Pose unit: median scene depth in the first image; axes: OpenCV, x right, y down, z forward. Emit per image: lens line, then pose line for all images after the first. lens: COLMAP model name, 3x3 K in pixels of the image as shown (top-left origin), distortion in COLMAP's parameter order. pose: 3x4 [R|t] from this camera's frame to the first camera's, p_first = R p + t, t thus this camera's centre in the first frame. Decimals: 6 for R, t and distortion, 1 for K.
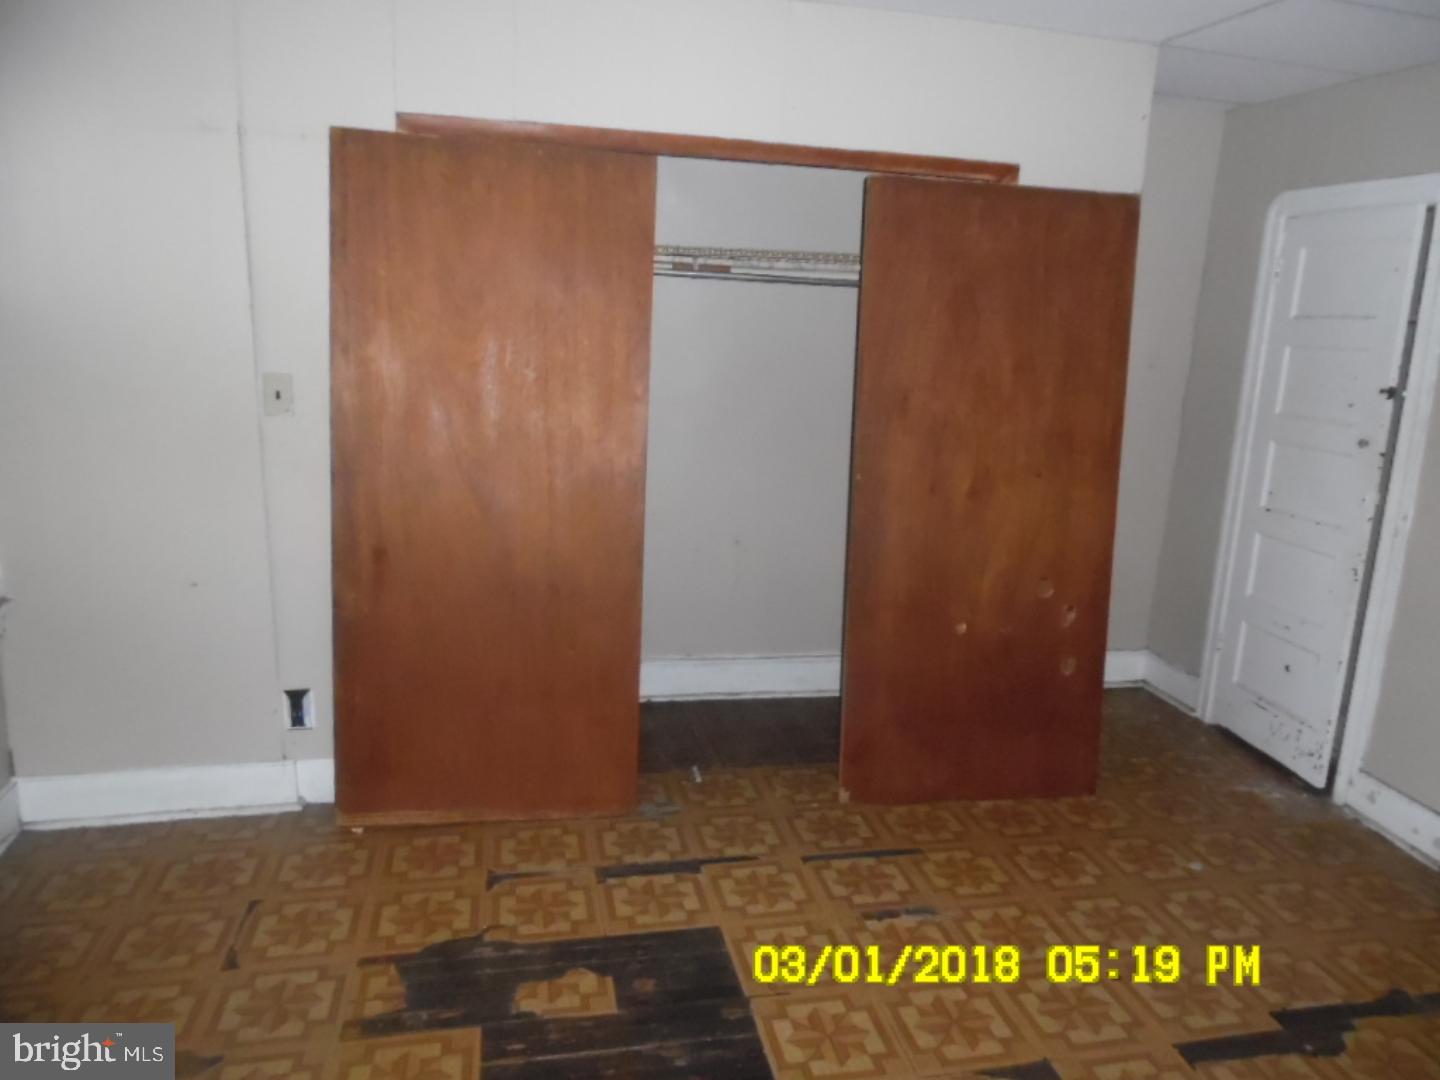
lens RADIAL K [[1007.9, 0, 733.1], [0, 1007.9, 542.0], [0, 0, 1]] dist [-0.011094, -0.000913]
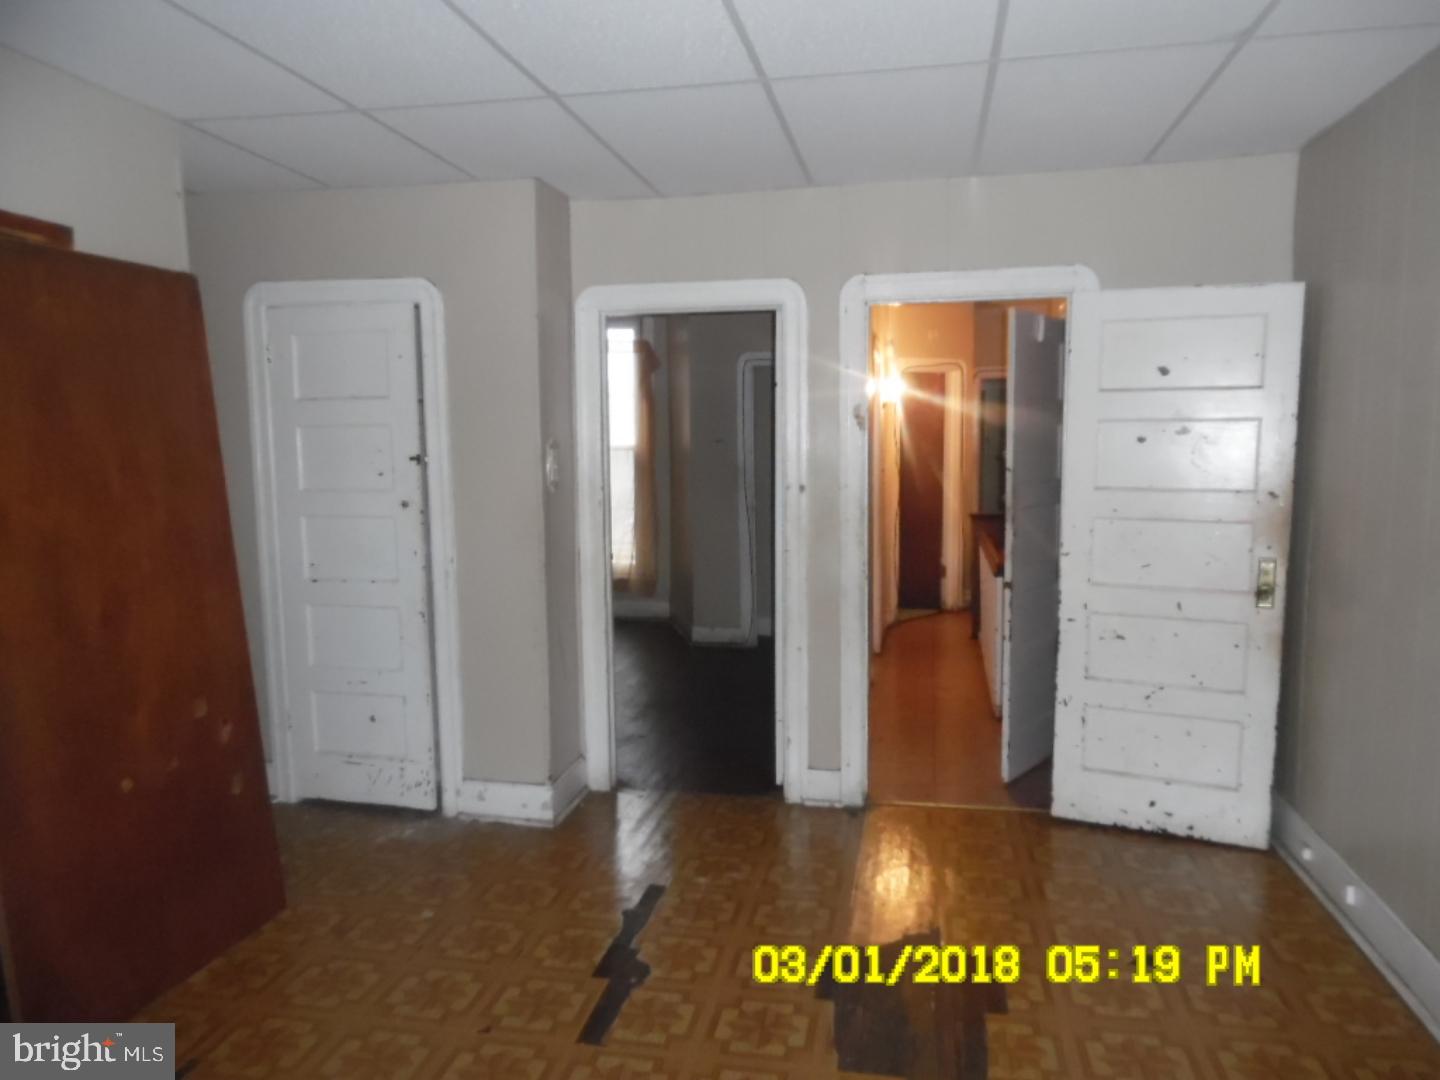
lens RADIAL K [[1007.9, 0, 728.6], [0, 1007.9, 535.5], [0, 0, 1]] dist [-0.011094, -0.000913]
pose [[0.395584, -0.140818, 0.907570, -0.287405], [0.225375, 0.972845, 0.052712, -0.041832], [-0.890348, 0.183692, 0.416579, 0.198167]]
